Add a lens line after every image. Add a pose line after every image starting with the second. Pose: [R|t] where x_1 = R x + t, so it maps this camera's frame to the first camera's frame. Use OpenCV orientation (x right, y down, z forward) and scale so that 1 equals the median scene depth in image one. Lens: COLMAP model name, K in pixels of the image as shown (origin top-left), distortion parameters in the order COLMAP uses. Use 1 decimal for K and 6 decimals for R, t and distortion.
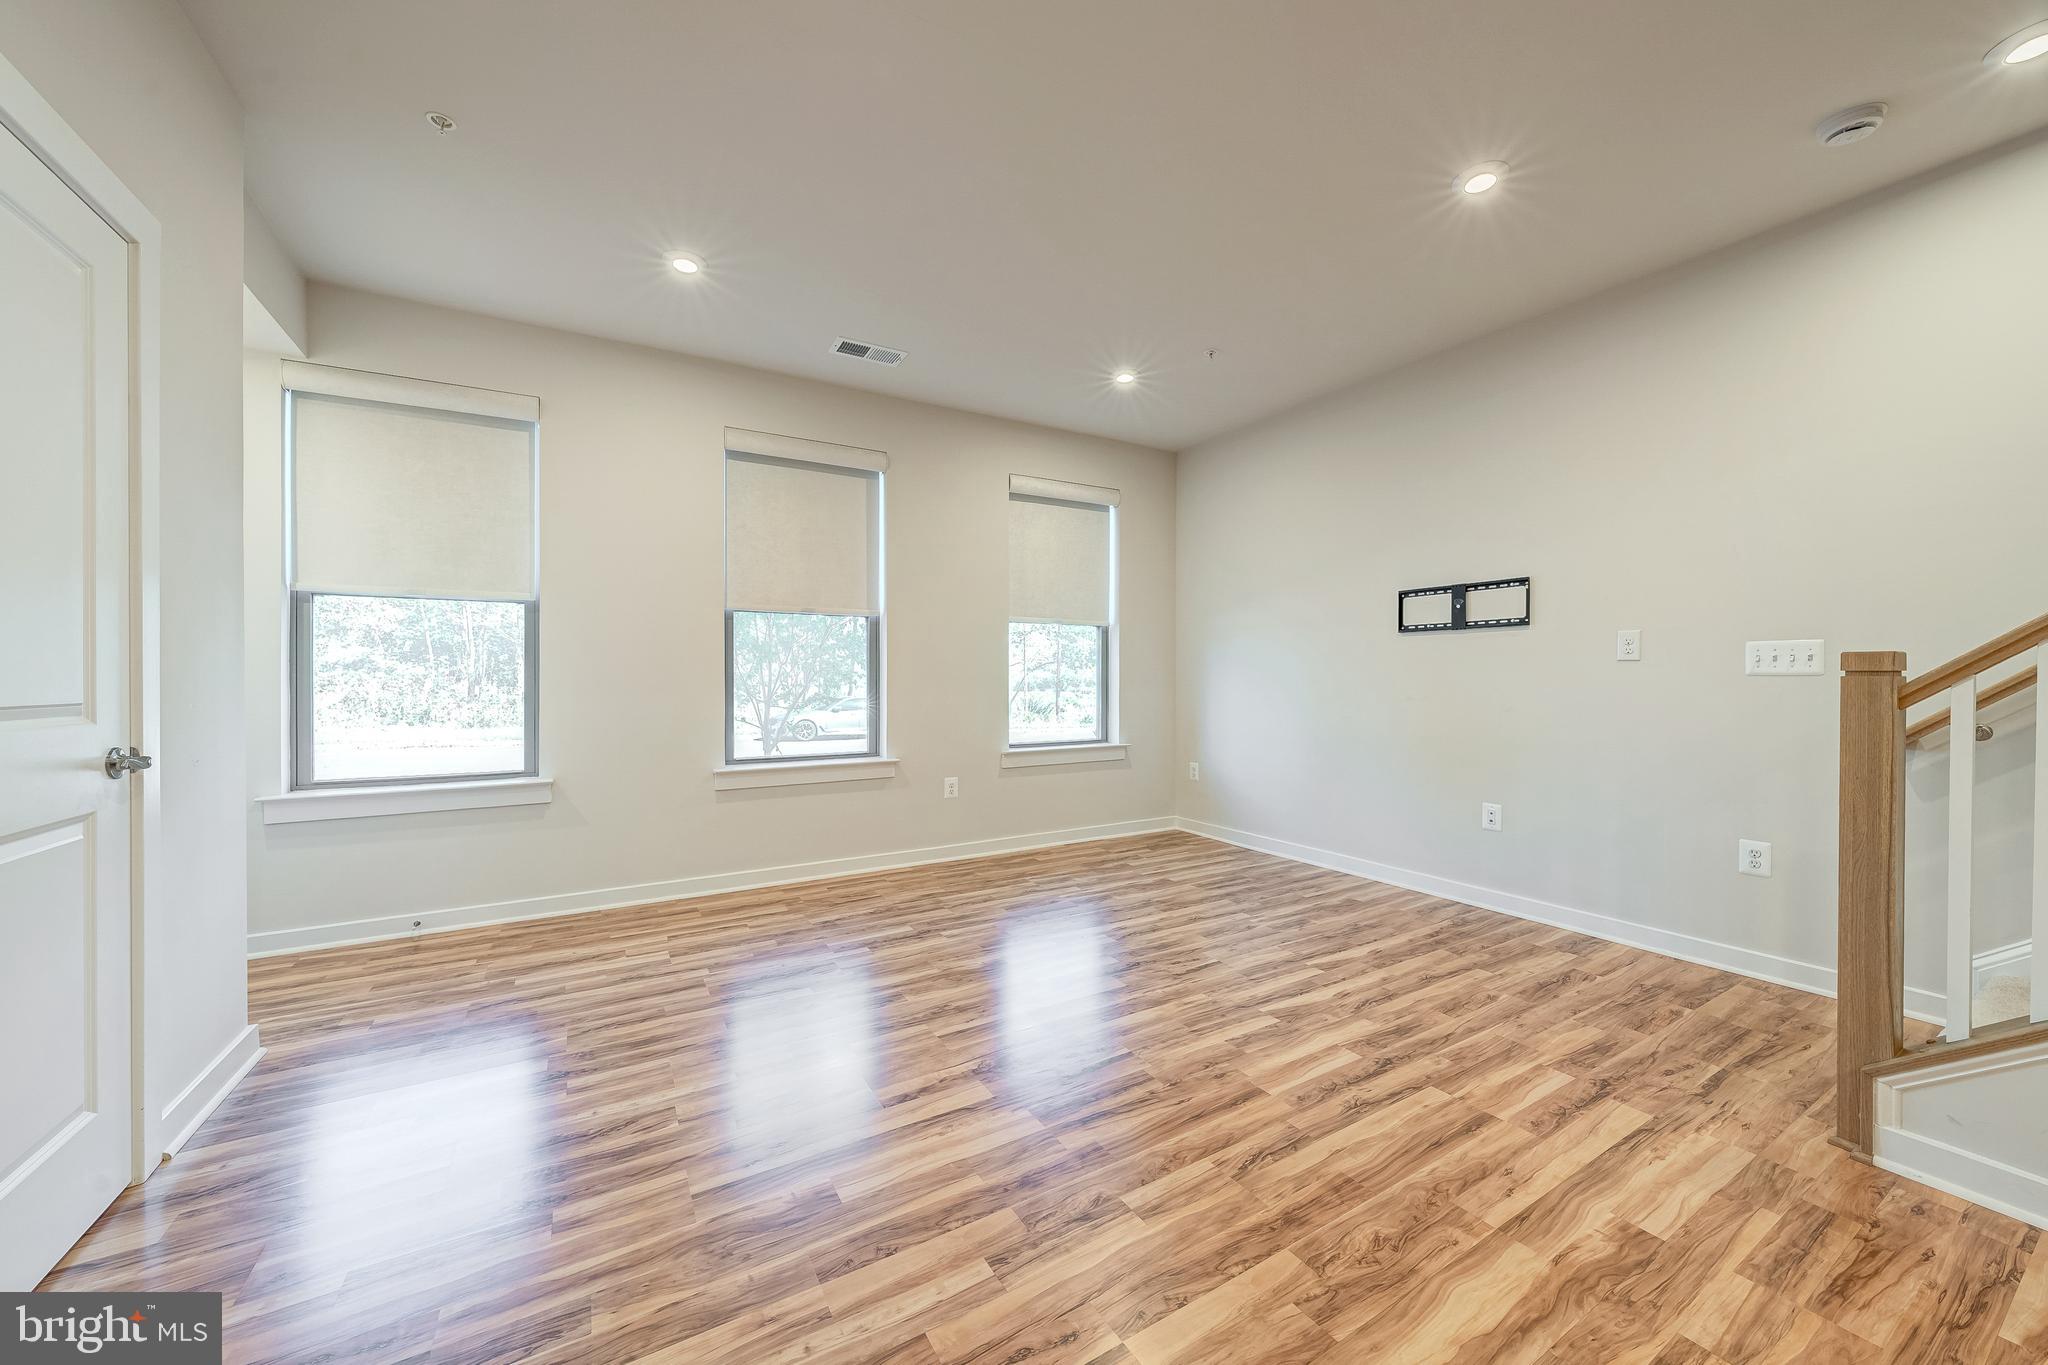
lens RADIAL K [[737.0, 0, 1022.4], [0, 737.0, 679.4], [0, 0, 1]] dist [-0.000590, -0.000150]
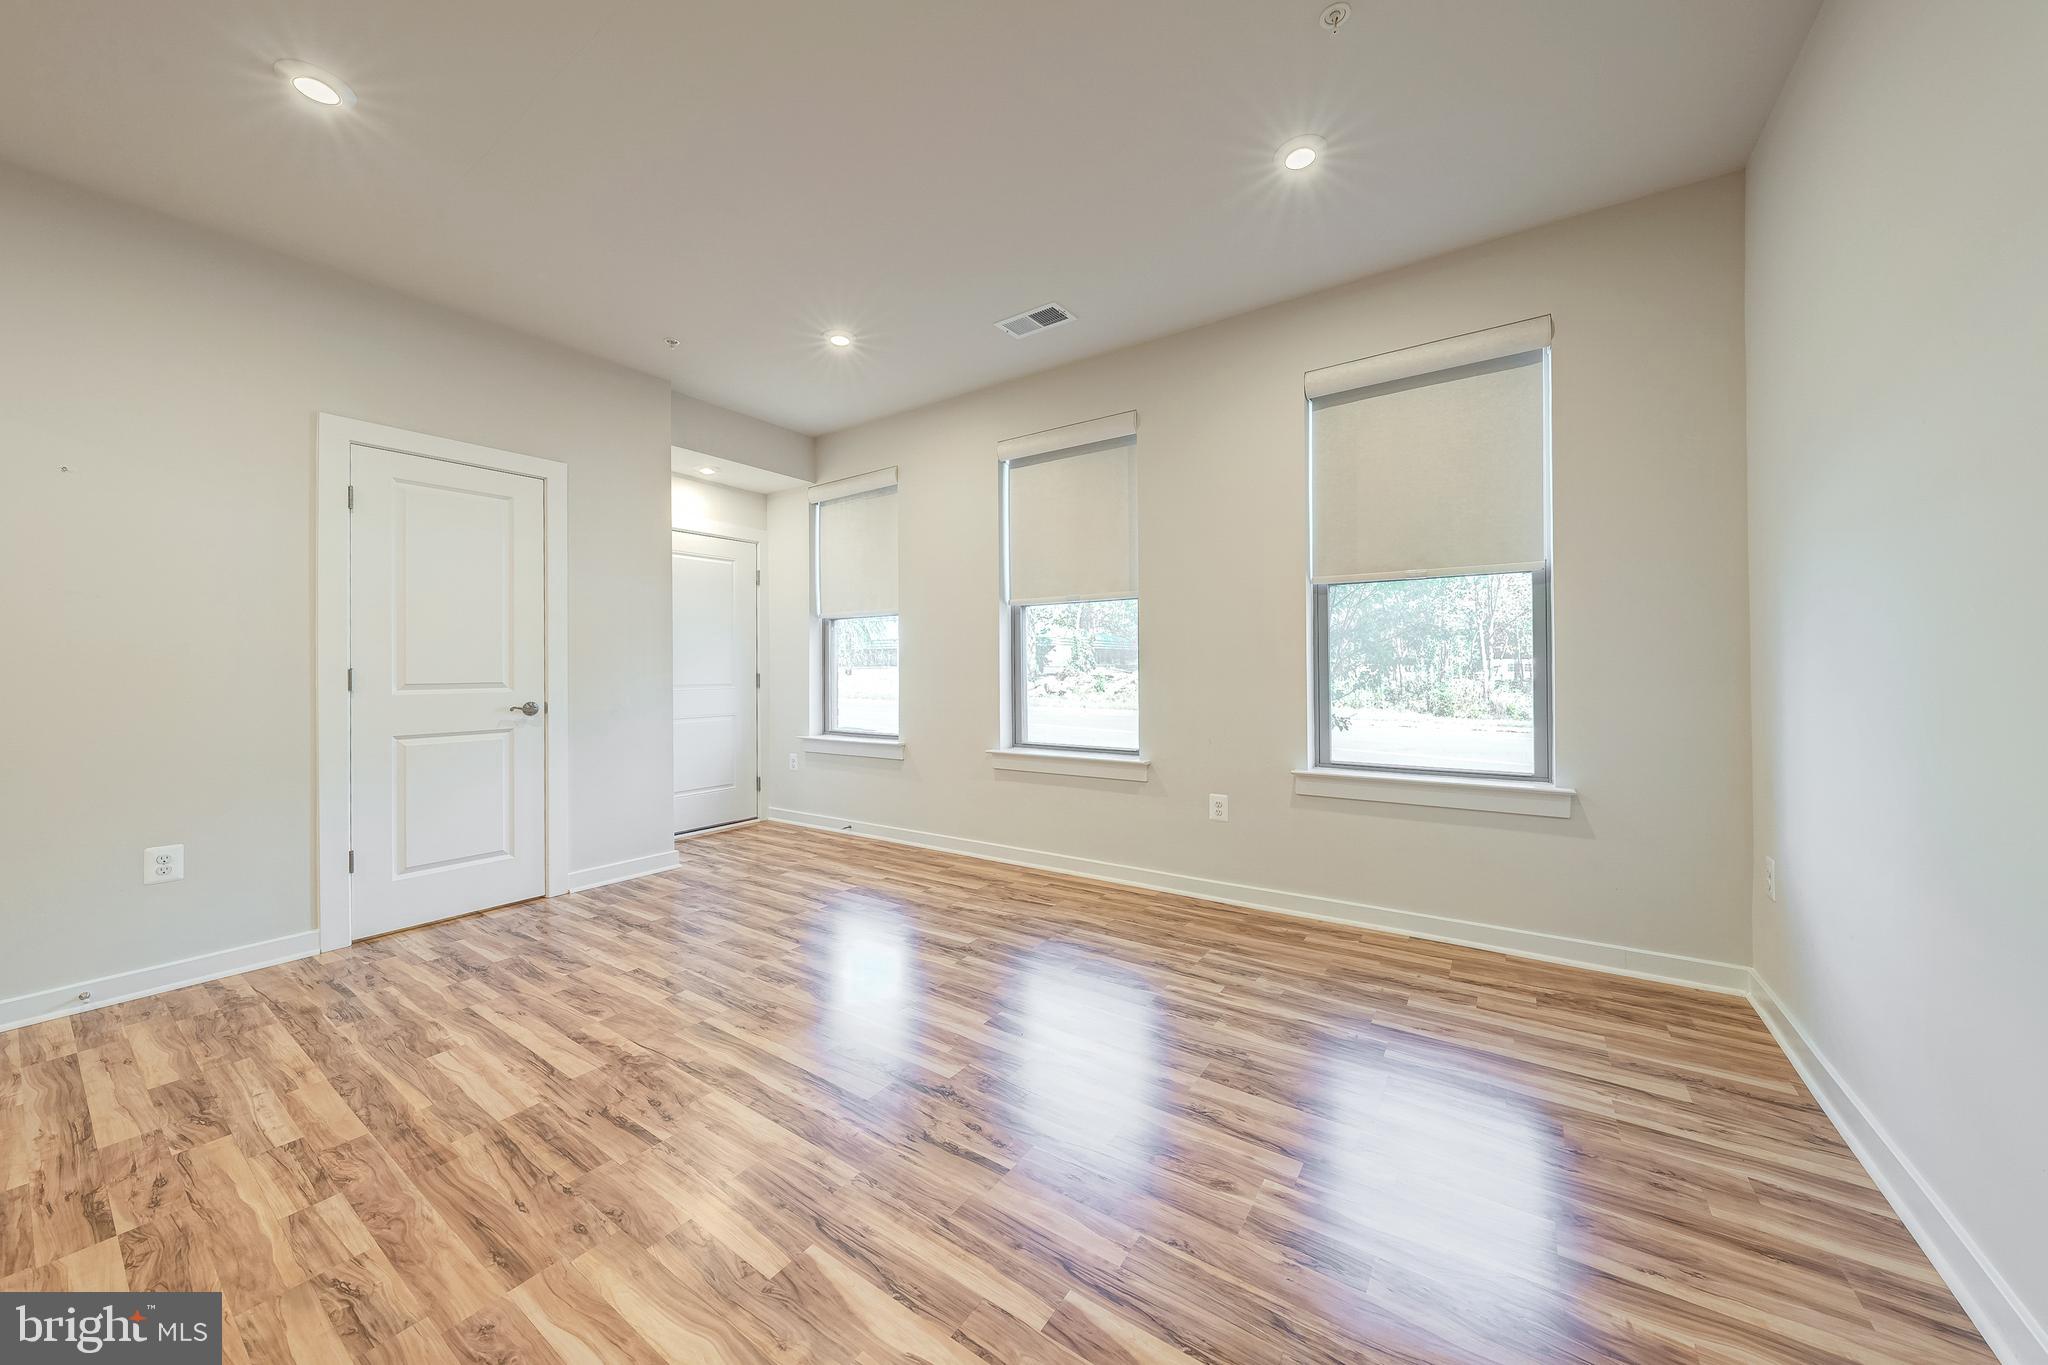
lens RADIAL K [[704.3, 0, 1028.7], [0, 704.3, 663.7], [0, 0, 1]] dist [-0.001071, -0.000076]
pose [[0.430691, -0.006254, -0.902478, 0.682539], [0.006124, 0.999973, -0.004007, -0.004141], [0.902479, -0.003801, 0.430718, 0.698290]]
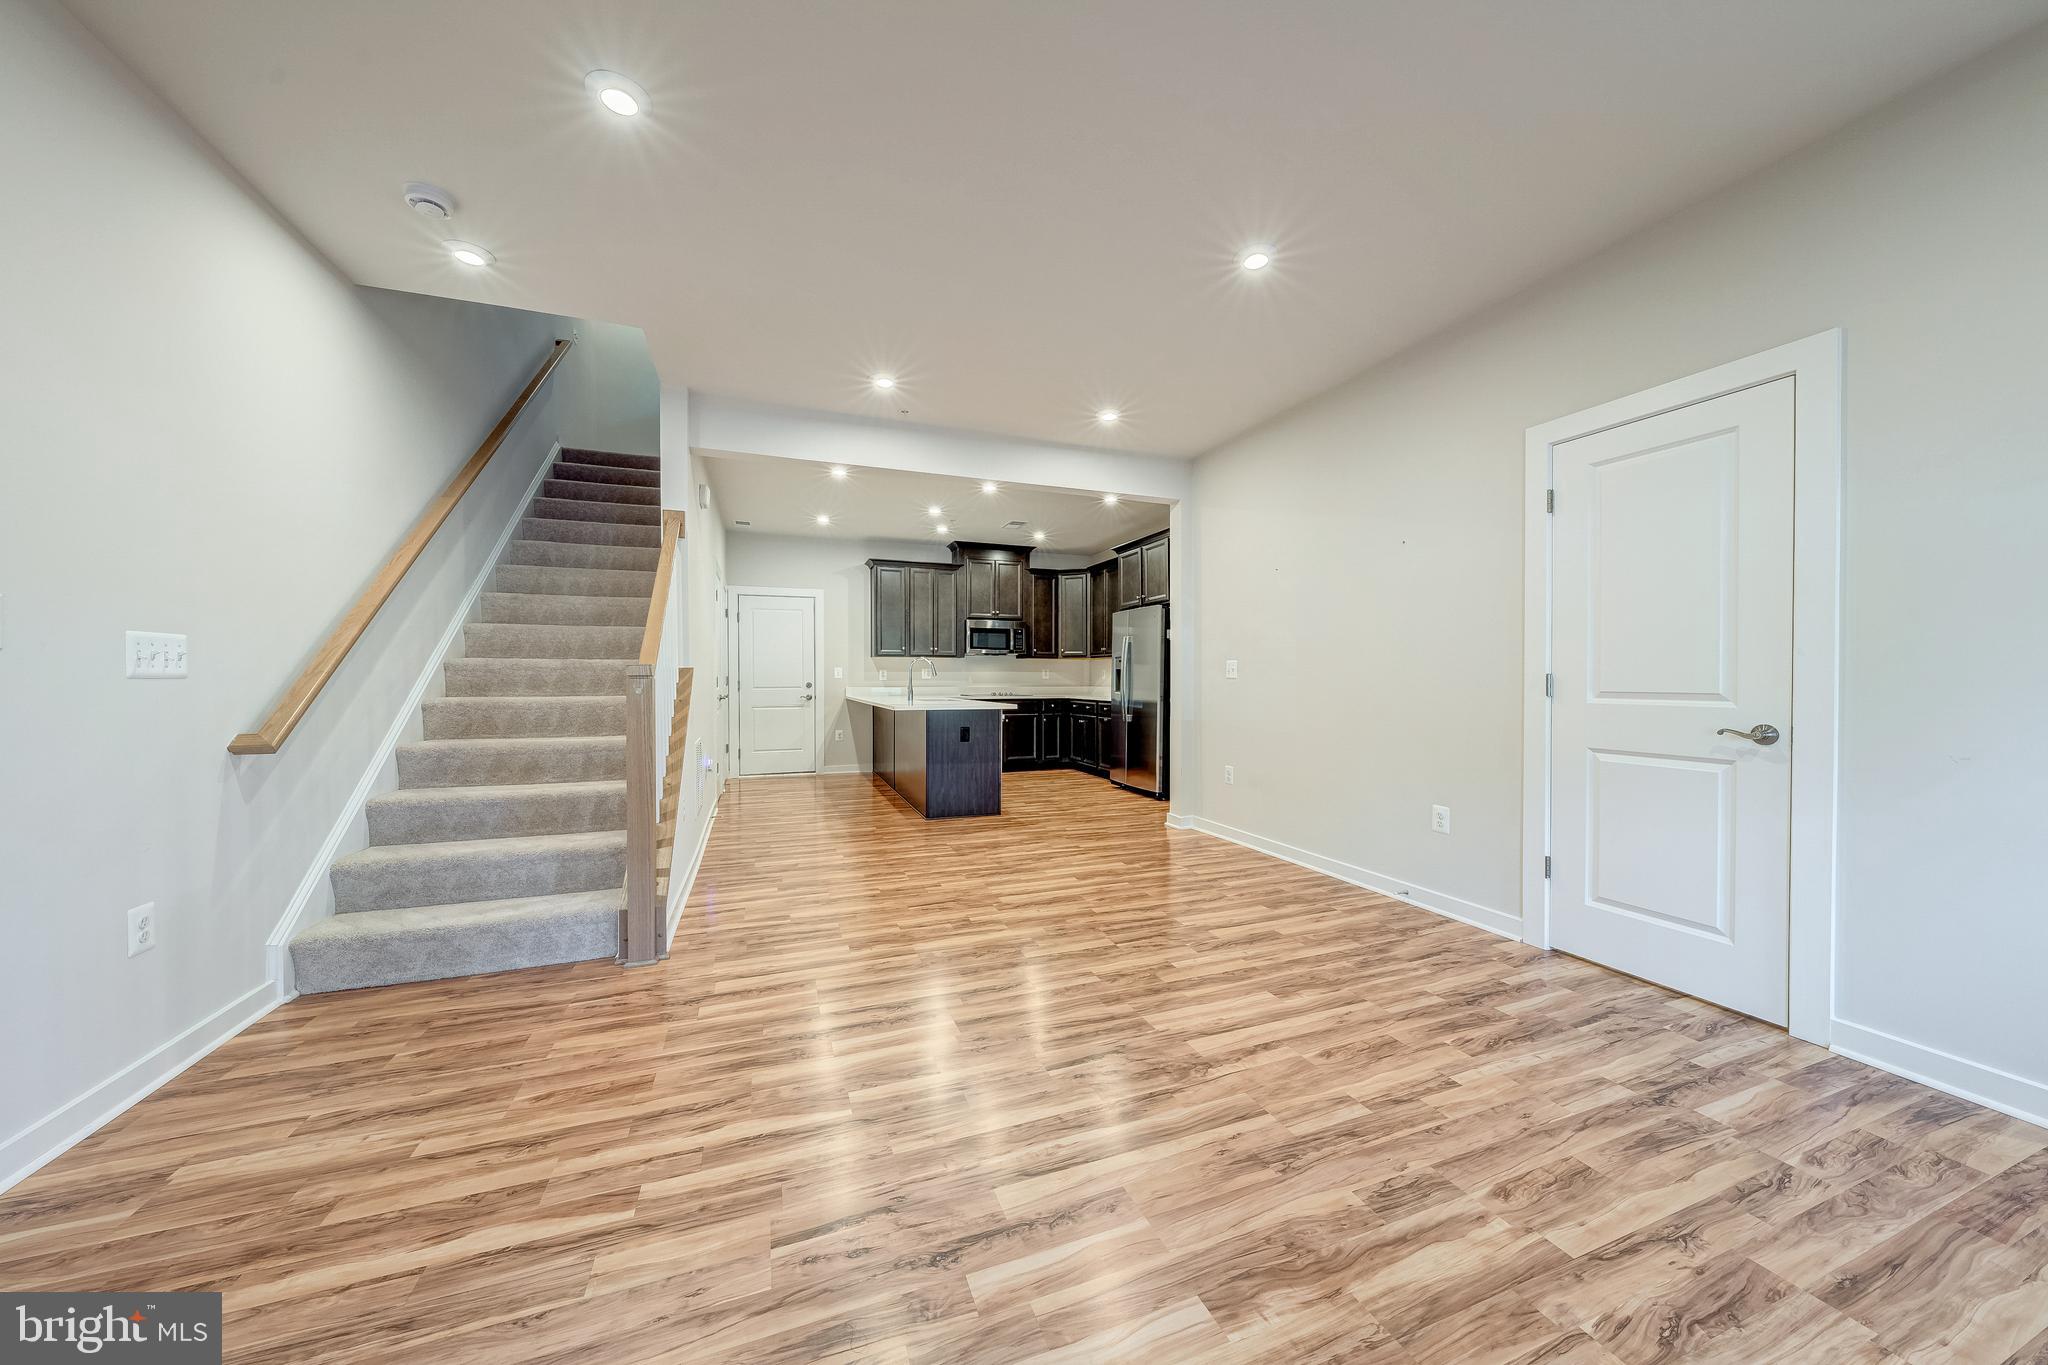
lens RADIAL K [[699.6, 0, 1024.0], [0, 699.6, 682.5], [0, 0, 1]] dist [-0.001835, -0.000141]
pose [[-0.985881, -0.000243, 0.167448, 0.017143], [0.001451, 0.999949, 0.009995, -0.005199], [-0.167442, 0.010097, -0.985830, 1.281332]]
